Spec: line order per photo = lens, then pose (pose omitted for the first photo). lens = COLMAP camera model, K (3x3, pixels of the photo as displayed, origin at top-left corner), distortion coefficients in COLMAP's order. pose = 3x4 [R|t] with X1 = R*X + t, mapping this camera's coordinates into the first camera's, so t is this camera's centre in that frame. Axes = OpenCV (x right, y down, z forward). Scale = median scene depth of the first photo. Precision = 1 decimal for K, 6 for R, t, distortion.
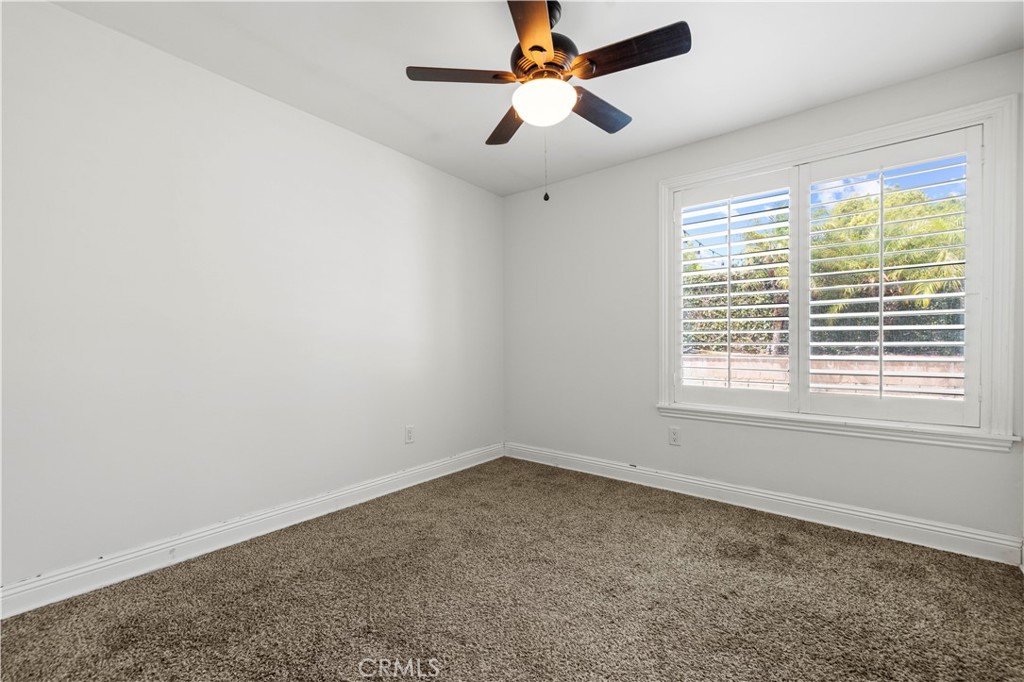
lens RADIAL K [[438.7, 0, 515.8], [0, 438.7, 344.0], [0, 0, 1]] dist [0.005084, -0.000011]
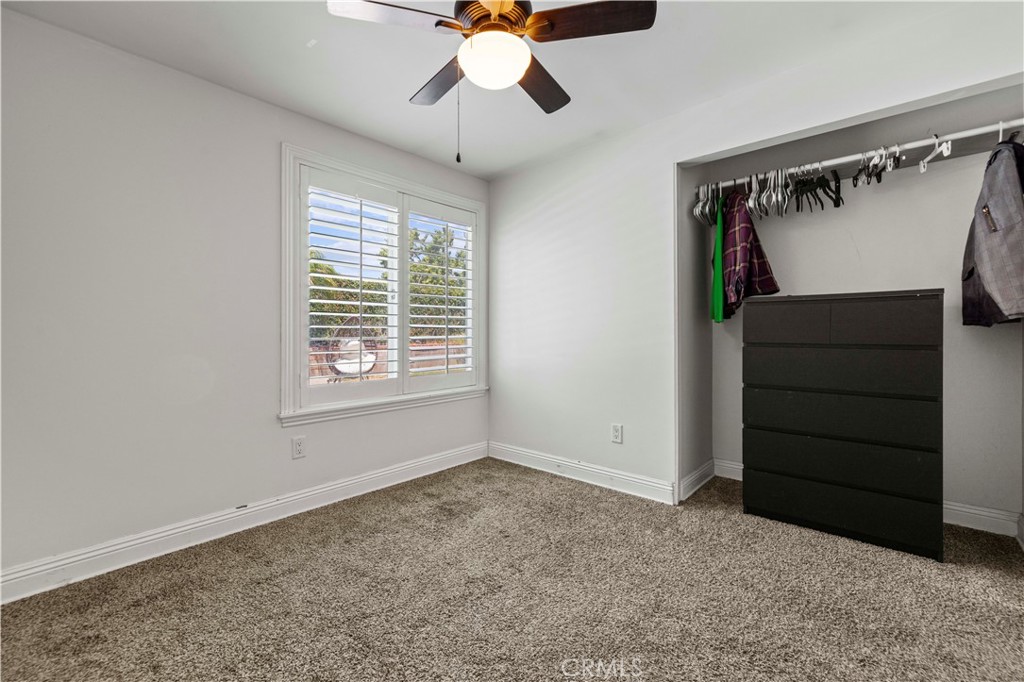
lens RADIAL K [[438.7, 0, 496.9], [0, 438.7, 329.5], [0, 0, 1]] dist [0.005084, -0.000011]
pose [[0.050667, 0.014282, 0.998613, -0.566740], [0.011707, 0.999821, -0.014893, -0.003666], [-0.998647, 0.012445, 0.050491, 0.673673]]
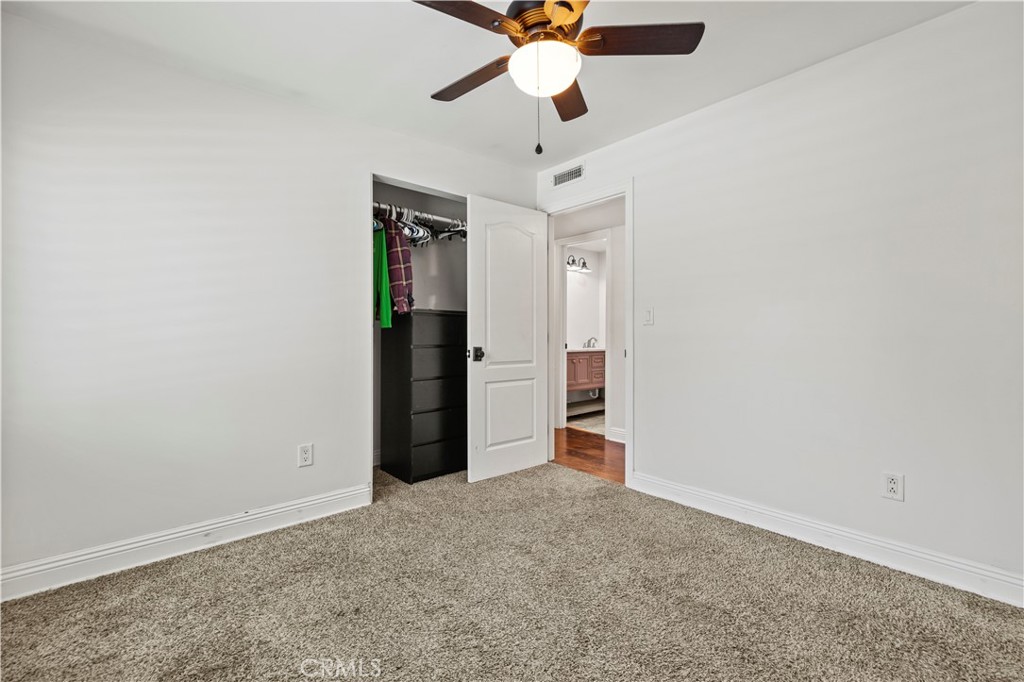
lens RADIAL K [[438.7, 0, 516.6], [0, 438.7, 338.1], [0, 0, 1]] dist [0.005084, -0.000011]
pose [[-0.990072, 0.004564, 0.140486, -0.004365], [0.006891, 0.999847, 0.016087, -0.019819], [-0.140392, 0.016895, -0.989952, 1.326395]]
